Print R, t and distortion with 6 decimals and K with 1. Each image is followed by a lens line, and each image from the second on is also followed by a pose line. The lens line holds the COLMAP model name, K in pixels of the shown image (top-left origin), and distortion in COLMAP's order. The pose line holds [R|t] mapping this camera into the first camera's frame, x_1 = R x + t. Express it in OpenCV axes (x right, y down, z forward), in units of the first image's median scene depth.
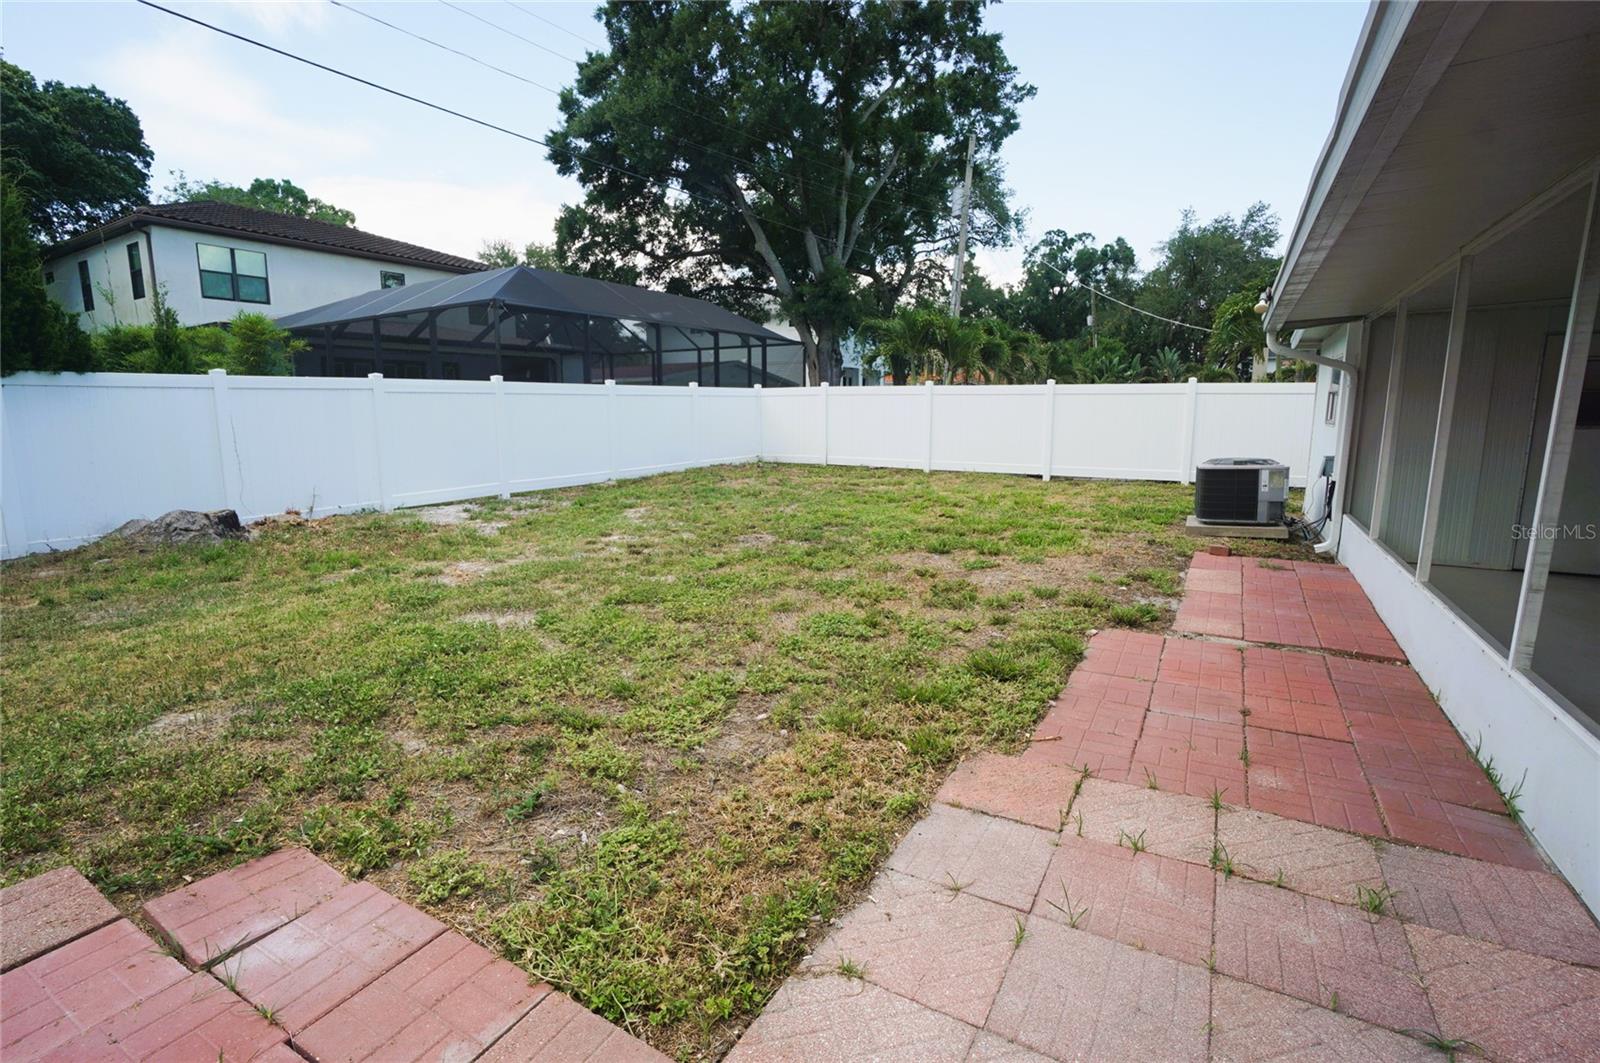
lens RADIAL K [[738.2, 0, 792.1], [0, 738.2, 533.5], [0, 0, 1]] dist [-0.065660, 0.022538]
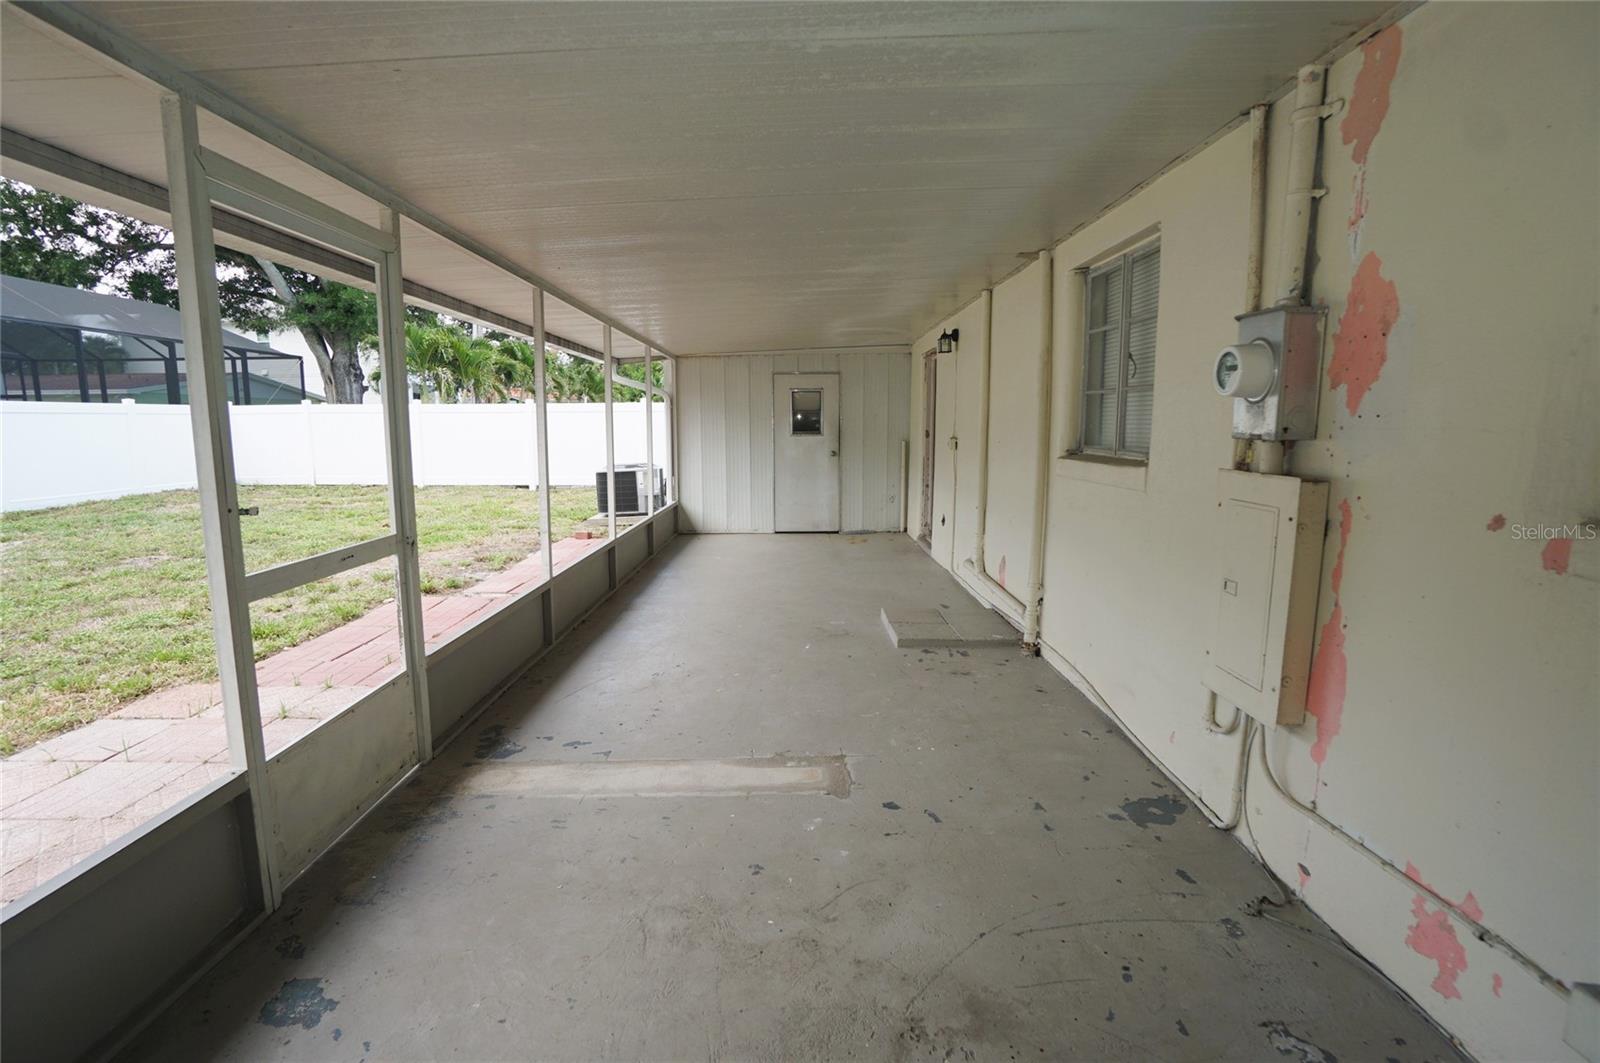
lens RADIAL K [[738.2, 0, 792.1], [0, 738.2, 533.5], [0, 0, 1]] dist [-0.065660, 0.022538]
pose [[0.860788, -0.071292, 0.503946, 0.082106], [0.082116, 0.996622, 0.000726, 0.015997], [-0.502296, 0.040757, 0.863735, -0.097363]]
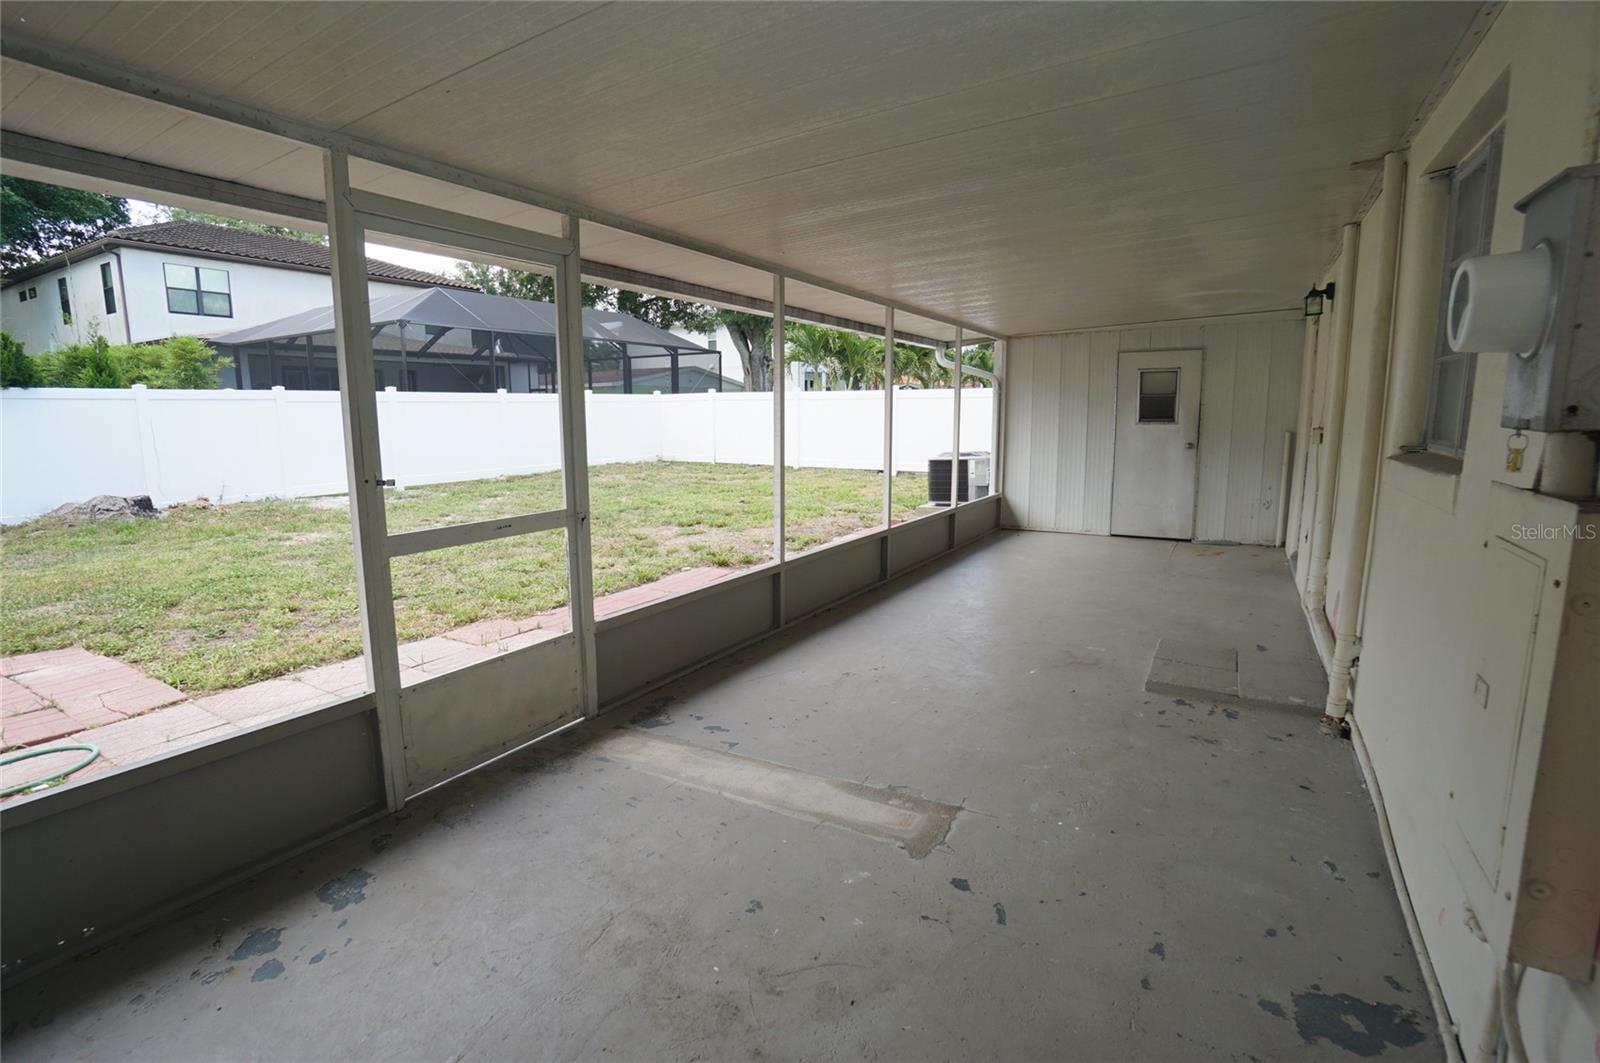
lens RADIAL K [[750.0, 0, 789.9], [0, 750.0, 532.1], [0, 0, 1]] dist [-0.068991, 0.025519]
pose [[0.999974, -0.002101, -0.006895, 0.131521], [0.002040, 0.999959, -0.008865, 0.016358], [0.006913, 0.008850, 0.999937, -0.097743]]
